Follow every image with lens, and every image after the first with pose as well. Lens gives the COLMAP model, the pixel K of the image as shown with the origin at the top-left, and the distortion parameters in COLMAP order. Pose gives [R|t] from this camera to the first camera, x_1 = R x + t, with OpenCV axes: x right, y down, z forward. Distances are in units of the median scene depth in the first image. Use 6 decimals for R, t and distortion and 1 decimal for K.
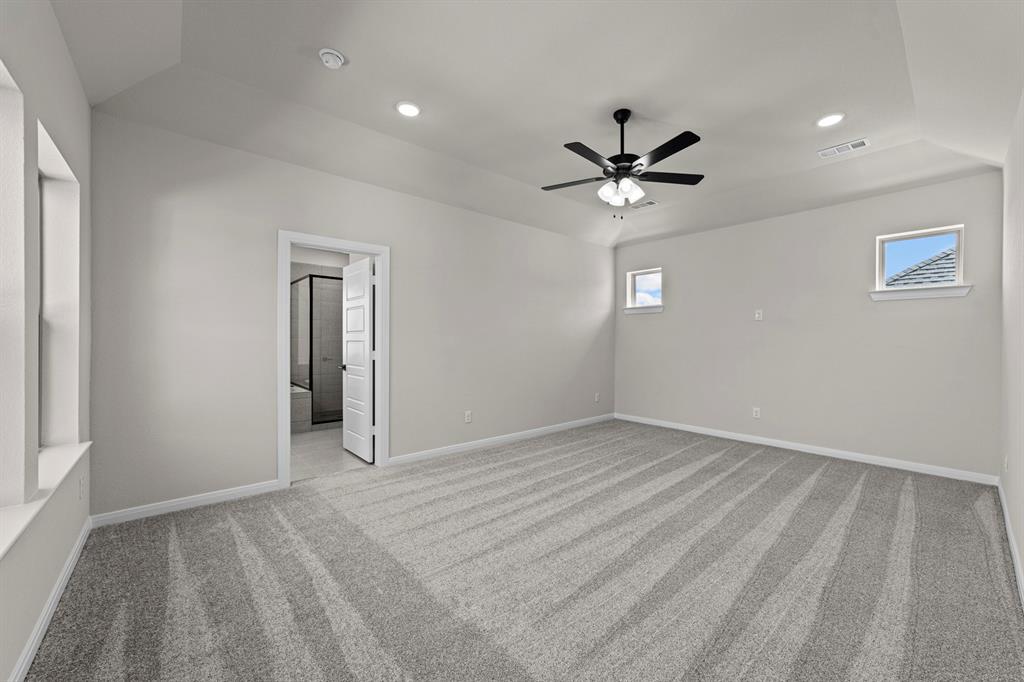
lens RADIAL K [[393.3, 0, 514.1], [0, 393.3, 337.5], [0, 0, 1]] dist [-0.007985, 0.003375]
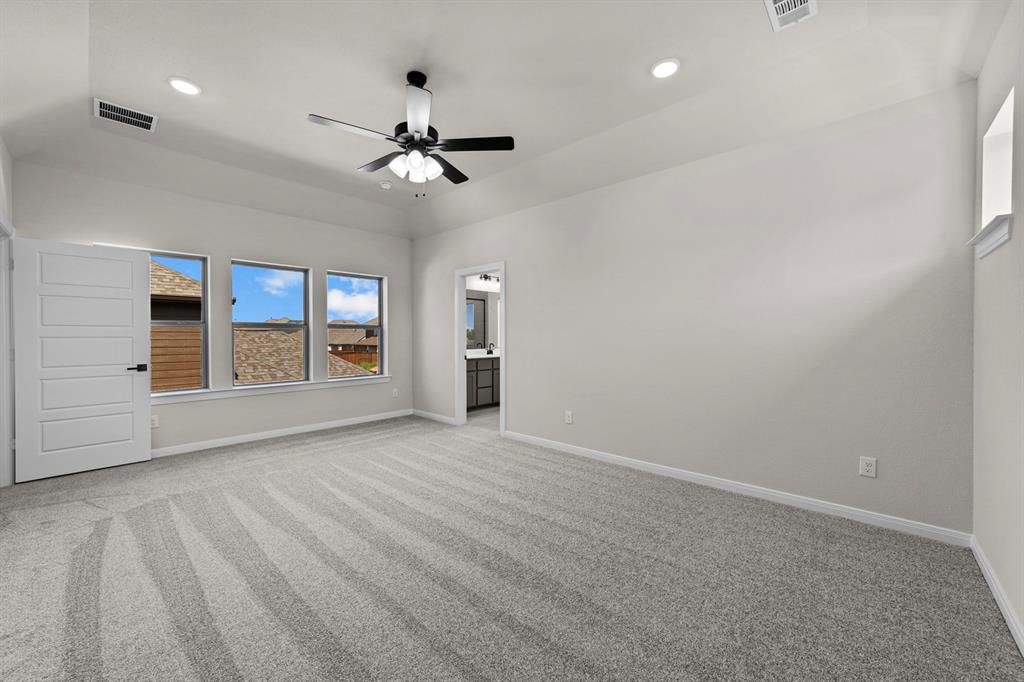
lens RADIAL K [[393.3, 0, 513.5], [0, 393.3, 341.8], [0, 0, 1]] dist [-0.007985, 0.003375]
pose [[0.126161, 0.004908, -0.991998, 0.803477], [-0.004382, 0.999981, 0.004390, 0.017449], [0.992000, 0.003793, 0.126180, 0.750698]]
